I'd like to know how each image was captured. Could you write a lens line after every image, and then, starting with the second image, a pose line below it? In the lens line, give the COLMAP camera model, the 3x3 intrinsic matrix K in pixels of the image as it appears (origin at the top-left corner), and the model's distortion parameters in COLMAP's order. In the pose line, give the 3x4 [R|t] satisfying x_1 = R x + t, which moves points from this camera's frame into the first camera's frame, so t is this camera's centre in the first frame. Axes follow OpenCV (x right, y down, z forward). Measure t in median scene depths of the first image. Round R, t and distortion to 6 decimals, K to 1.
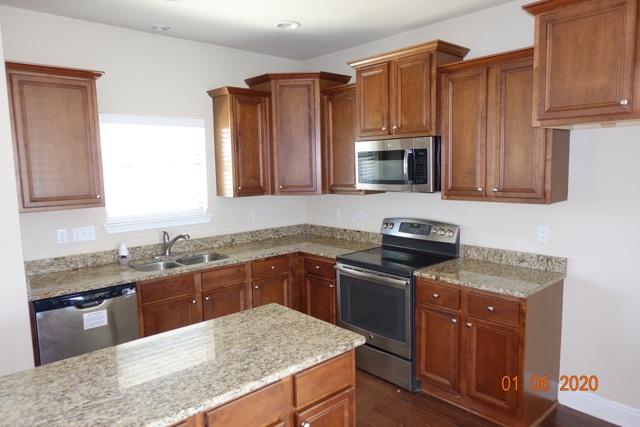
lens RADIAL K [[439.5, 0, 321.9], [0, 439.5, 215.3], [0, 0, 1]] dist [-0.004049, 0.002861]
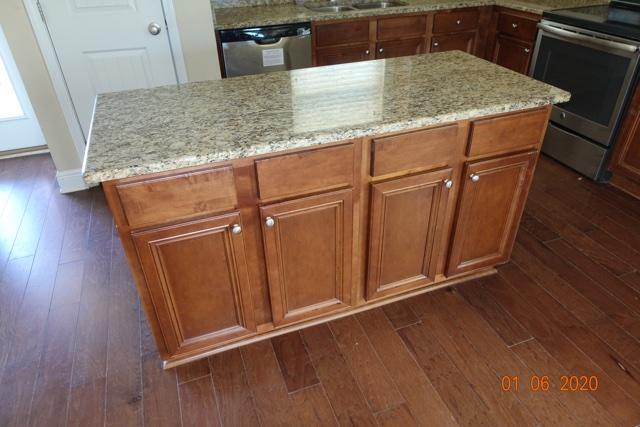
lens RADIAL K [[439.5, 0, 322.9], [0, 439.5, 212.9], [0, 0, 1]] dist [-0.004049, 0.002861]
pose [[0.927251, 0.206794, -0.312157, -0.016003], [-0.039090, 0.882568, 0.468557, 0.068825], [0.372395, -0.422267, 0.826446, 0.047128]]
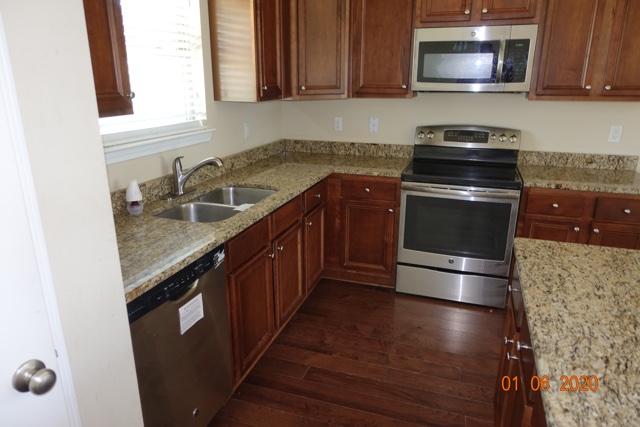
lens RADIAL K [[439.5, 0, 320.6], [0, 439.5, 213.4], [0, 0, 1]] dist [-0.004049, 0.002861]
pose [[0.876930, -0.121411, 0.465030, -0.570662], [0.036856, 0.981705, 0.186806, 0.007739], [-0.479202, -0.146677, 0.865362, 0.407801]]
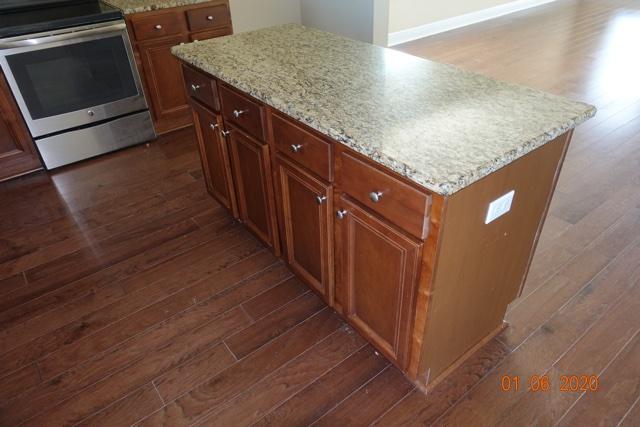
lens RADIAL K [[439.5, 0, 321.0], [0, 439.5, 213.5], [0, 0, 1]] dist [-0.004049, 0.002861]
pose [[0.080020, -0.562498, 0.822918, -0.732789], [0.144920, 0.823358, 0.548707, 0.034873], [-0.986202, 0.075350, 0.147402, 0.485458]]
